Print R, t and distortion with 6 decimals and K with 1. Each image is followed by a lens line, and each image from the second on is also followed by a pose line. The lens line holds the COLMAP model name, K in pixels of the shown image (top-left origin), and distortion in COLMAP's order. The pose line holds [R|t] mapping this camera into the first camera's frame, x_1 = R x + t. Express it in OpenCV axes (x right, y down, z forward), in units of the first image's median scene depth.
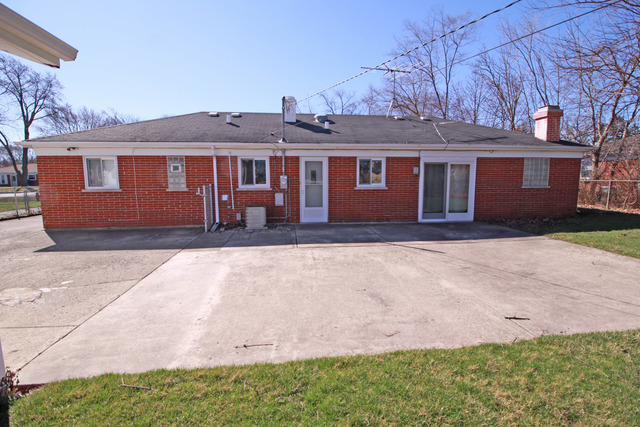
lens RADIAL K [[297.2, 0, 317.0], [0, 297.2, 211.3], [0, 0, 1]] dist [0.000348, -0.012525]
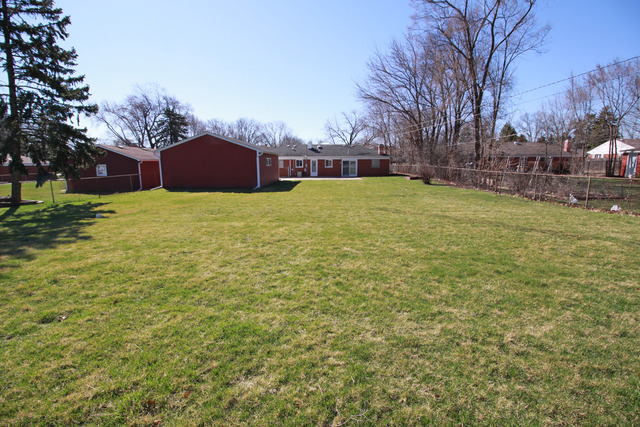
lens RADIAL K [[297.2, 0, 317.0], [0, 297.2, 211.3], [0, 0, 1]] dist [0.000348, -0.012525]
pose [[0.988326, 0.023073, -0.150596, 0.637057], [-0.017353, 0.999081, 0.039185, 0.349564], [0.151362, -0.036114, 0.987819, -2.925136]]
